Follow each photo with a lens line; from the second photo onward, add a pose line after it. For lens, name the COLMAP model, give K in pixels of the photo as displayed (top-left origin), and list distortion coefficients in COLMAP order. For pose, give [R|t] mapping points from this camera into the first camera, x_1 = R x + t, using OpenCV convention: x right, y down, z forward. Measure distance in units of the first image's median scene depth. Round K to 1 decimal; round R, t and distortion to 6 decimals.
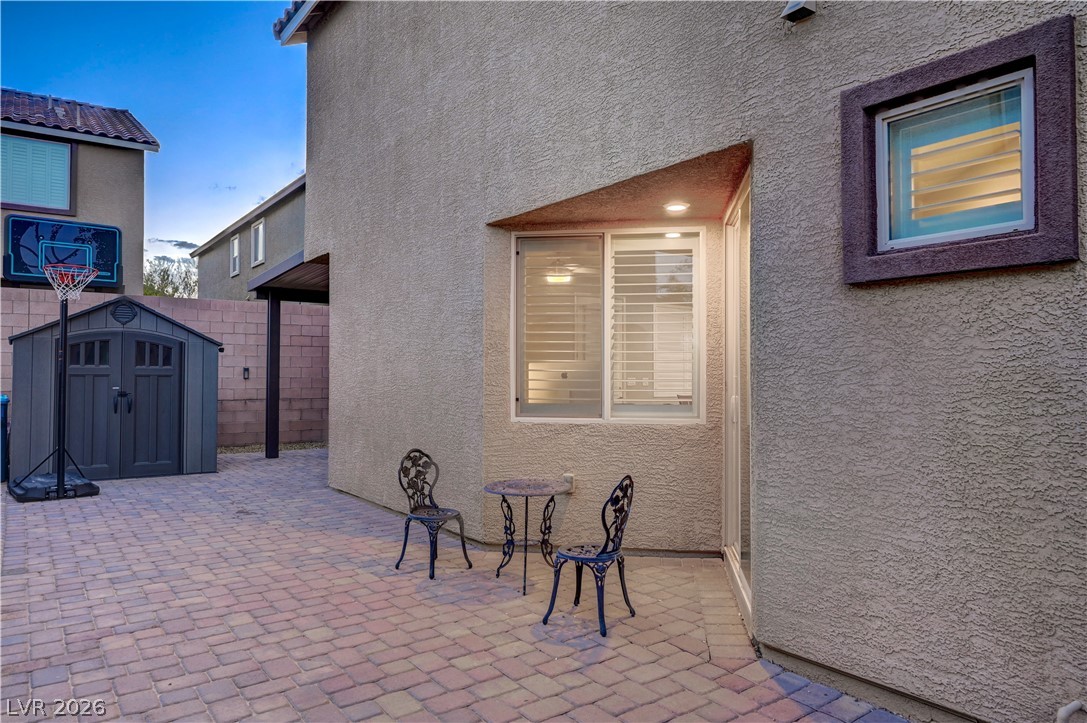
lens RADIAL K [[707.6, 0, 542.5], [0, 707.6, 363.1], [0, 0, 1]] dist [-0.000101, 0.000126]
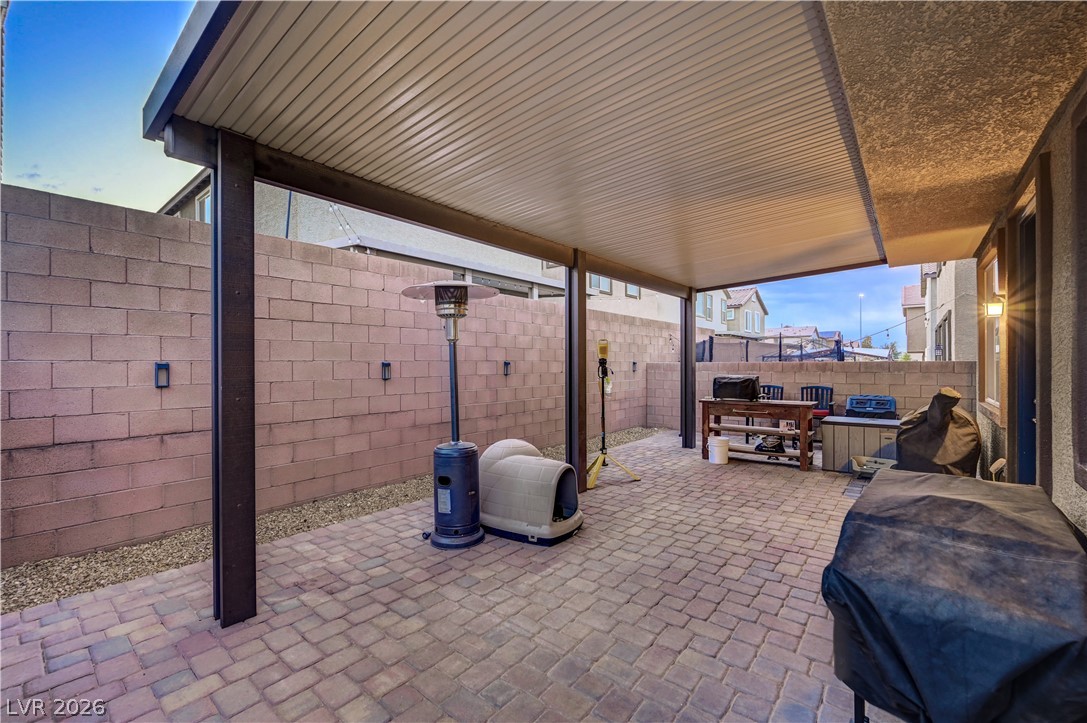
lens RADIAL K [[452.7, 0, 544.8], [0, 452.7, 358.3], [0, 0, 1]] dist [-0.001205, -0.000160]
pose [[0.968731, -0.013667, 0.247735, -0.252691], [0.010107, 0.999827, 0.015636, 0.001498], [-0.247906, -0.012643, 0.968702, 0.657963]]
